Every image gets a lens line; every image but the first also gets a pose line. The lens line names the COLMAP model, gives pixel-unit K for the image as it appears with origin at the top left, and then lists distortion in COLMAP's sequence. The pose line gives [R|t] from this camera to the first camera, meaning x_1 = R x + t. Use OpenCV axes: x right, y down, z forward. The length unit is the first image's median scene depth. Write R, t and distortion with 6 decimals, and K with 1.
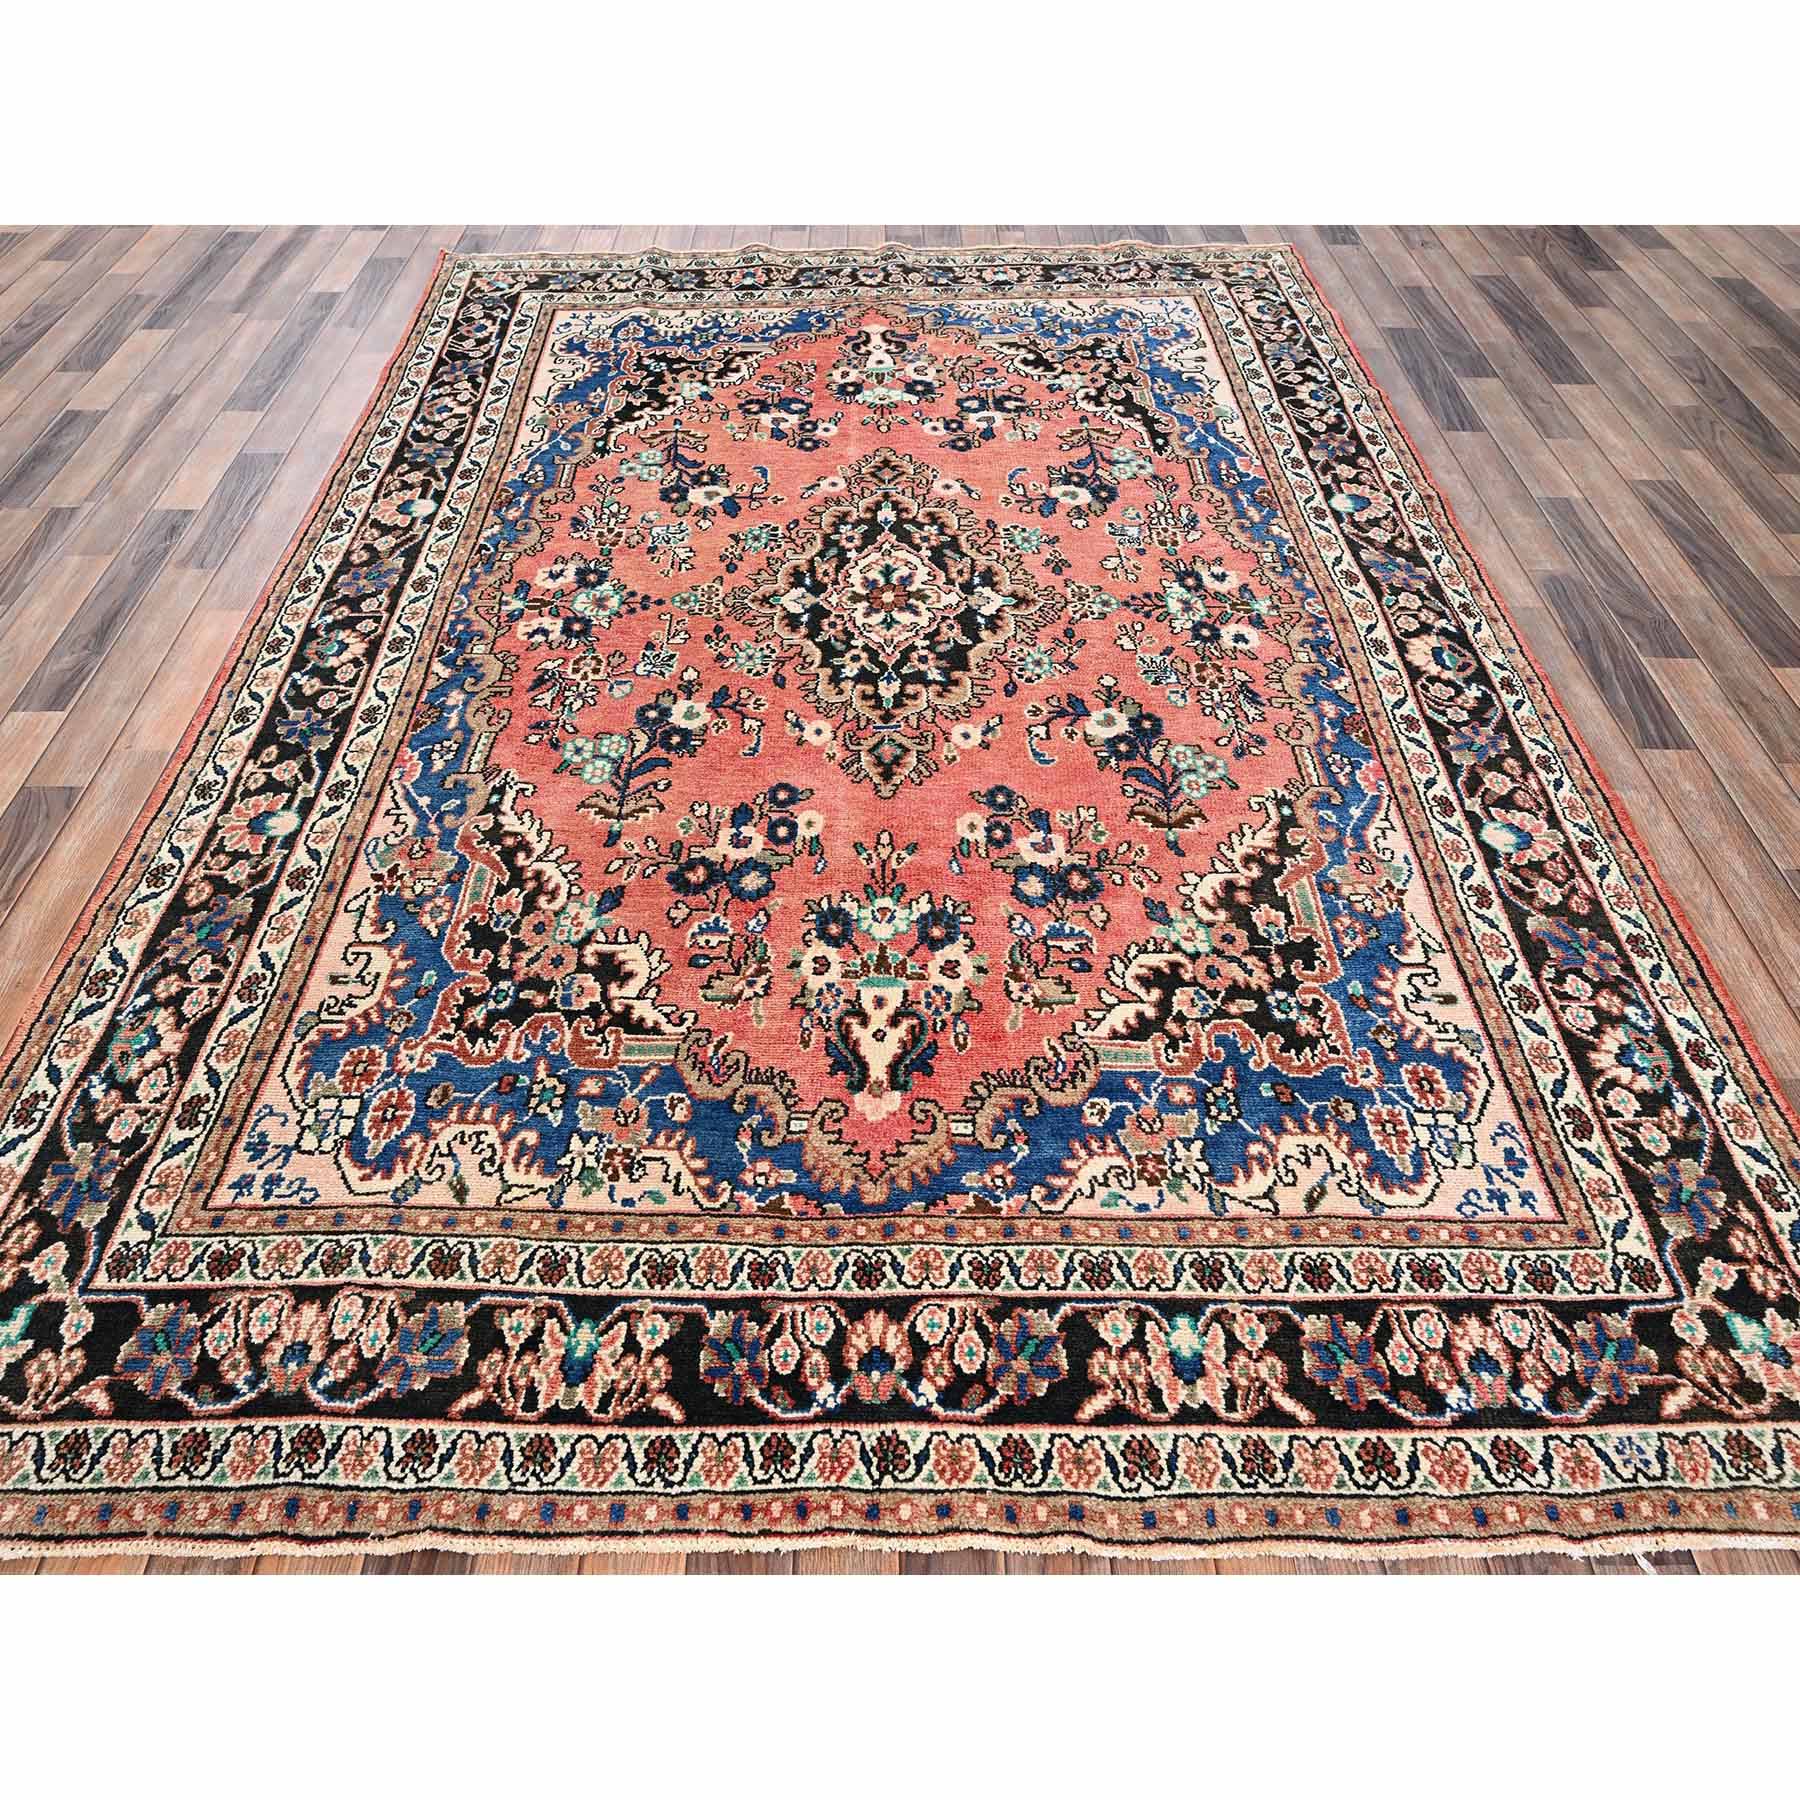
lens RADIAL K [[1336.0, 0, 845.5], [0, 1336.0, 899.3], [0, 0, 1]] dist [-0.003198, 0.006149]
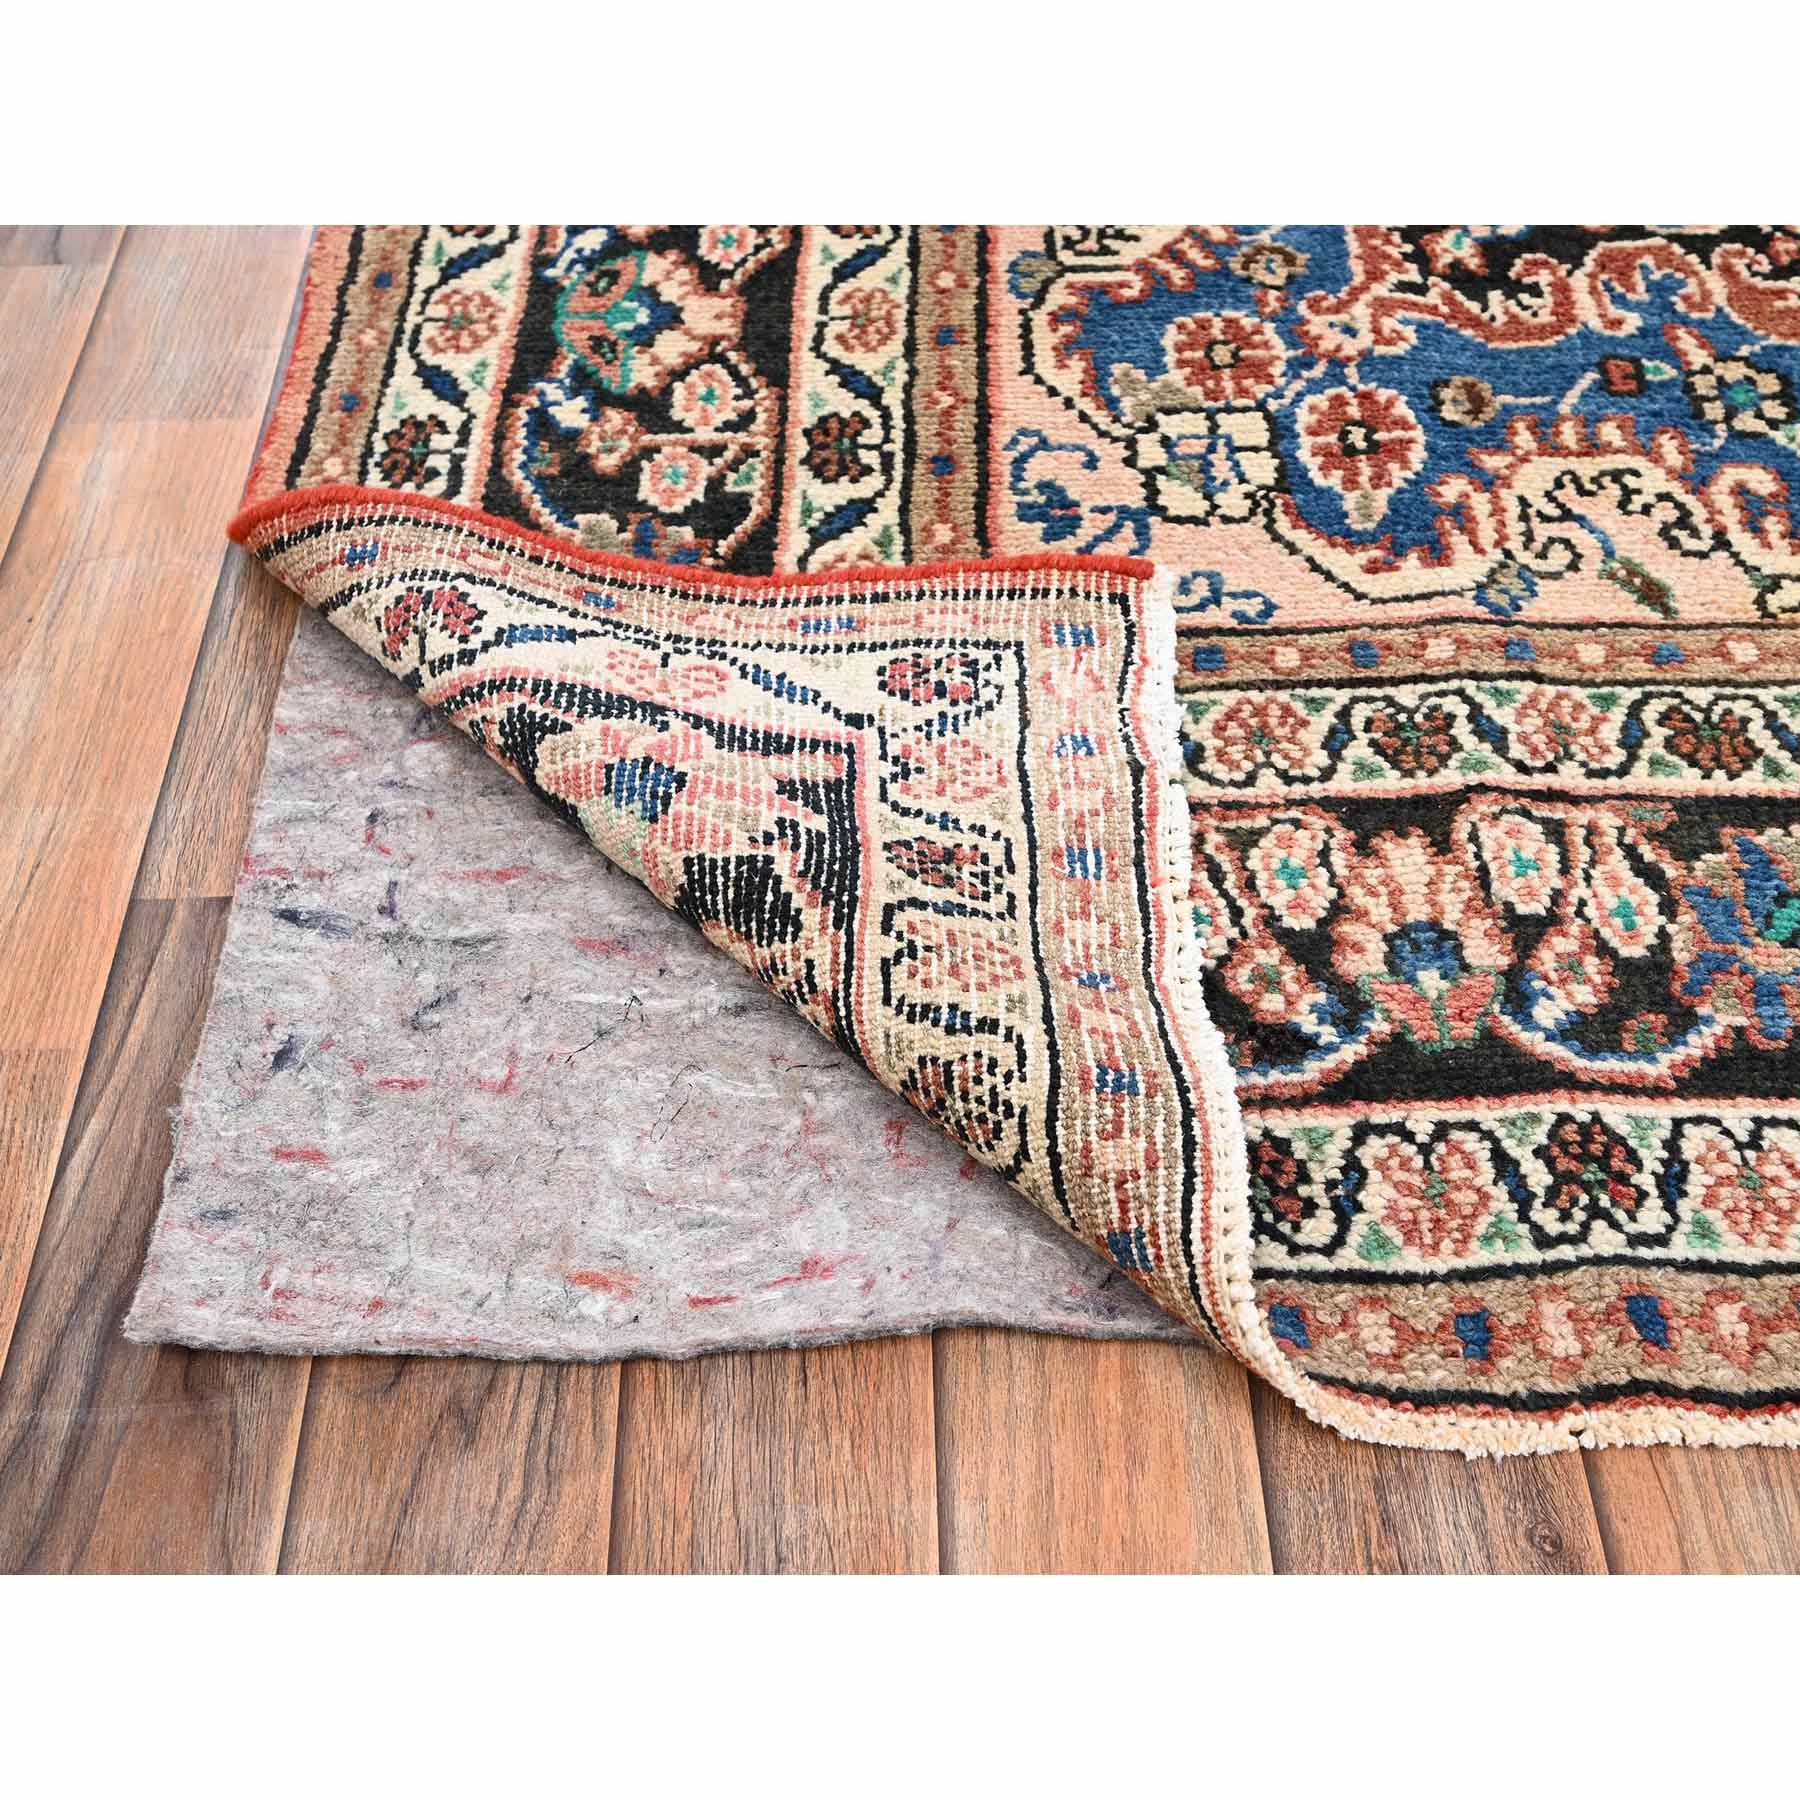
lens RADIAL K [[2125.9, 0, 822.5], [0, 2125.9, 900.6], [0, 0, 1]] dist [-0.008852, 0.016364]
pose [[0.999873, -0.015925, 0.000495, -0.392165], [0.015844, 0.997093, 0.074526, 0.193093], [-0.001681, -0.074509, 0.997219, 0.297205]]
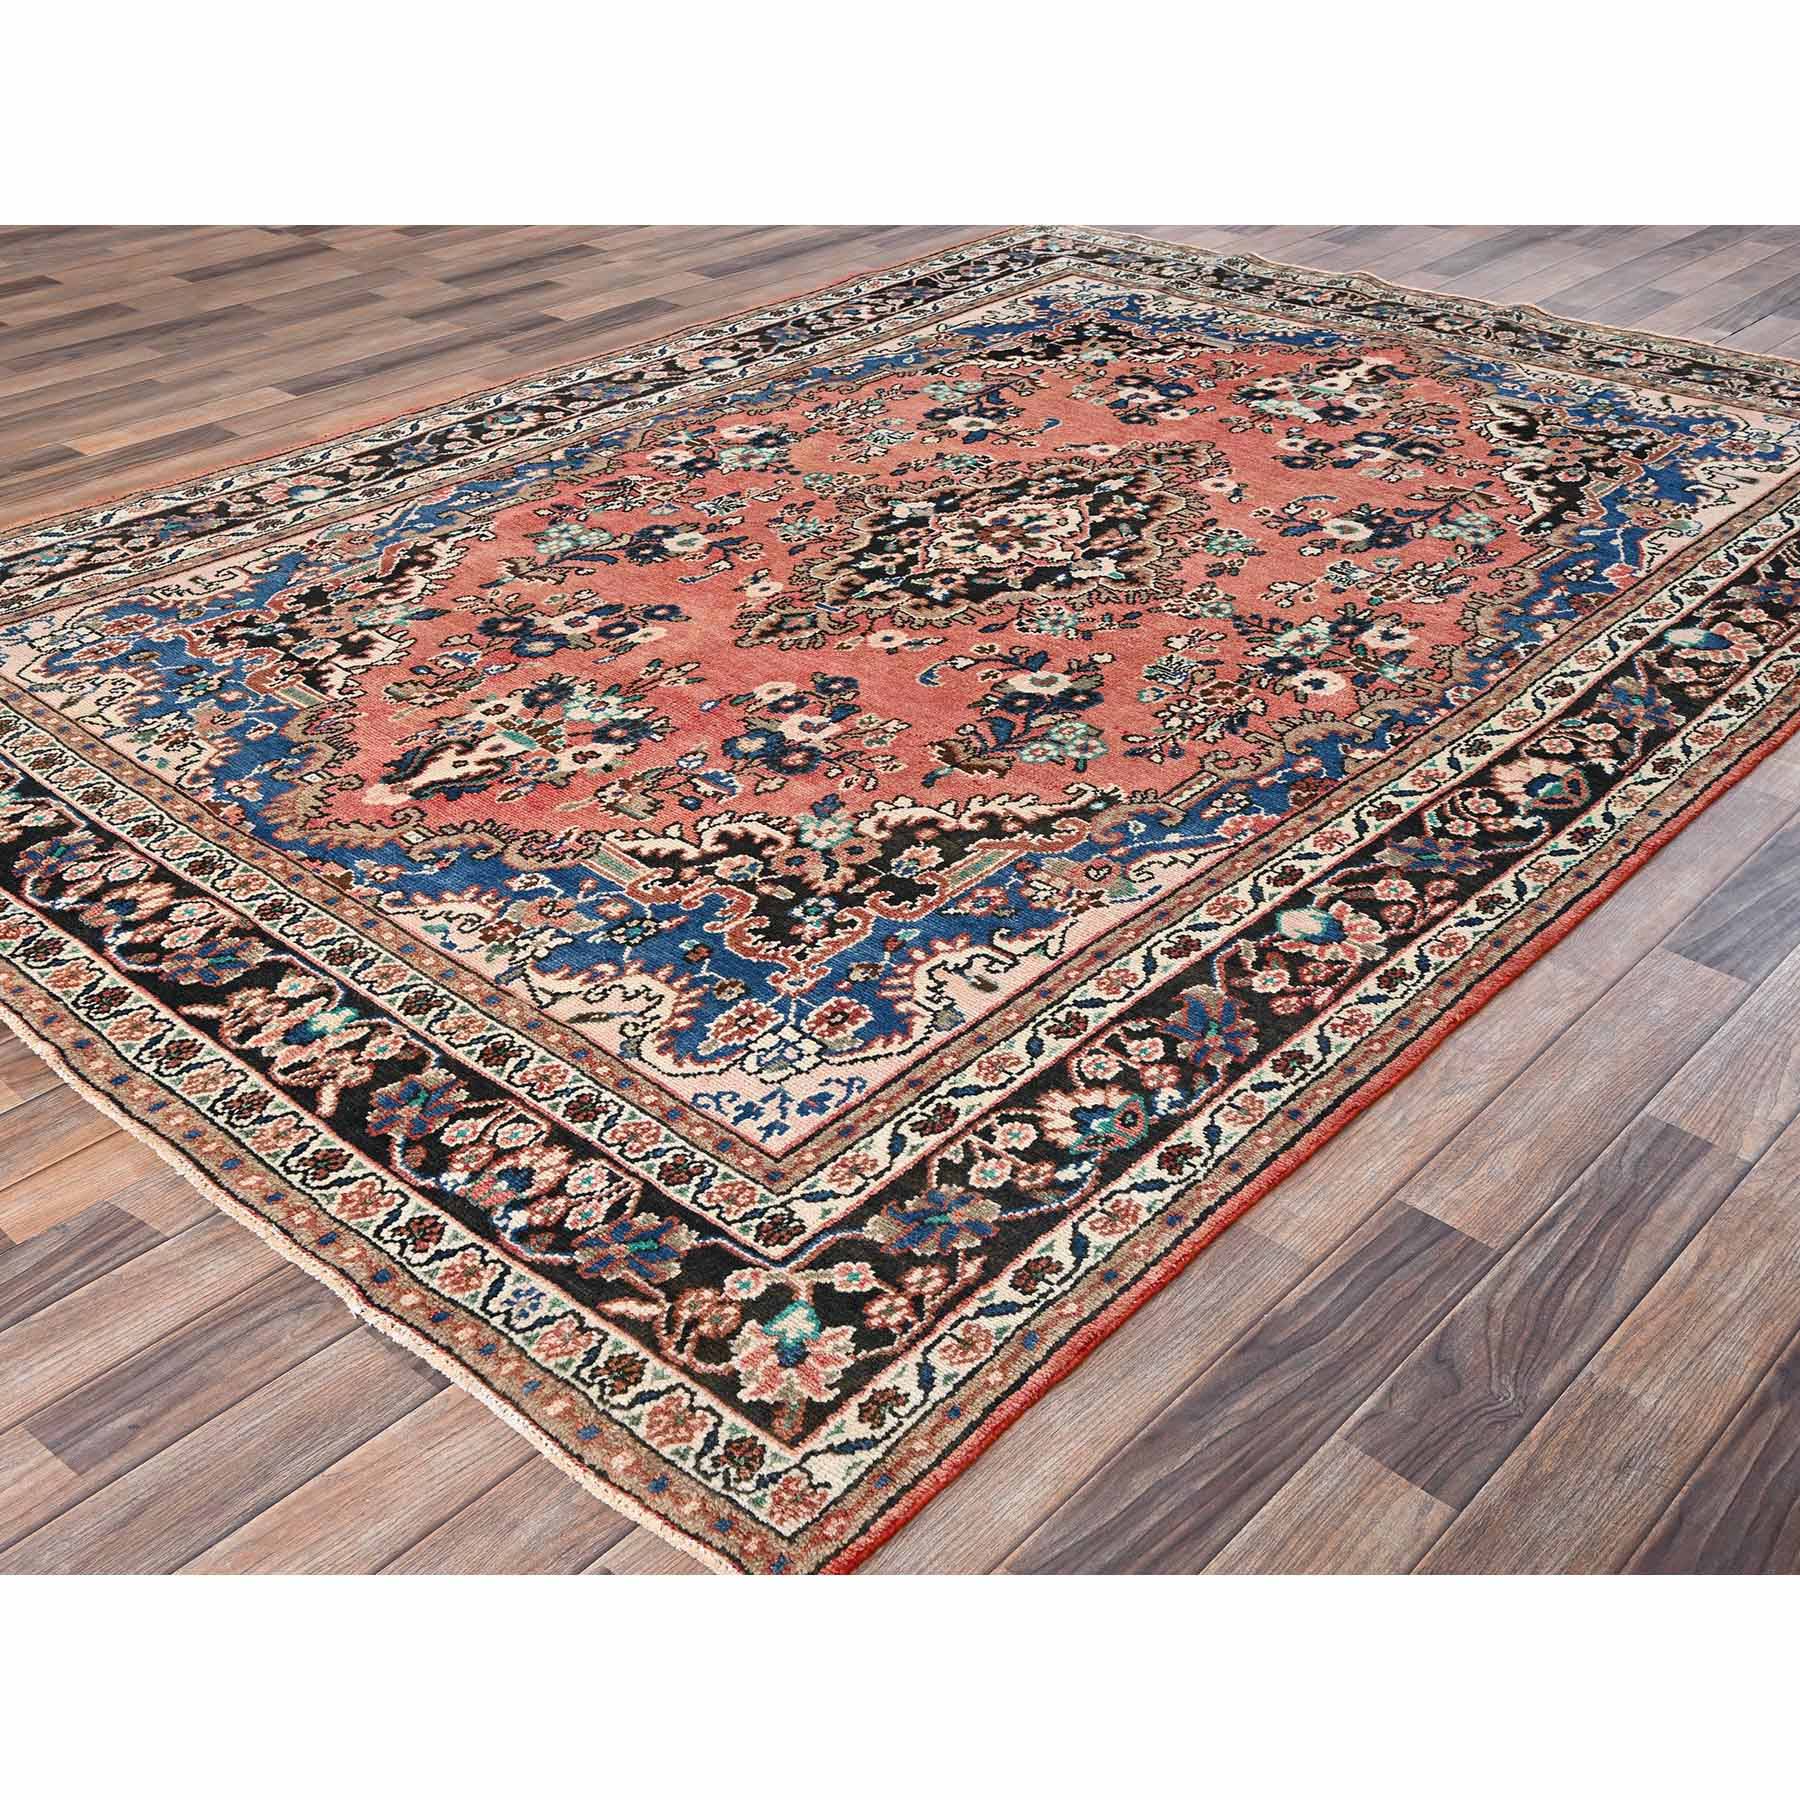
lens RADIAL K [[1949.8, 0, 796.5], [0, 1949.8, 899.5], [0, 0, 1]] dist [0.005549, -0.012864]
pose [[0.732119, 0.365667, -0.574709, 0.822870], [-0.490354, 0.868541, -0.072038, 0.136578], [0.472816, 0.334551, 0.815181, 0.038679]]
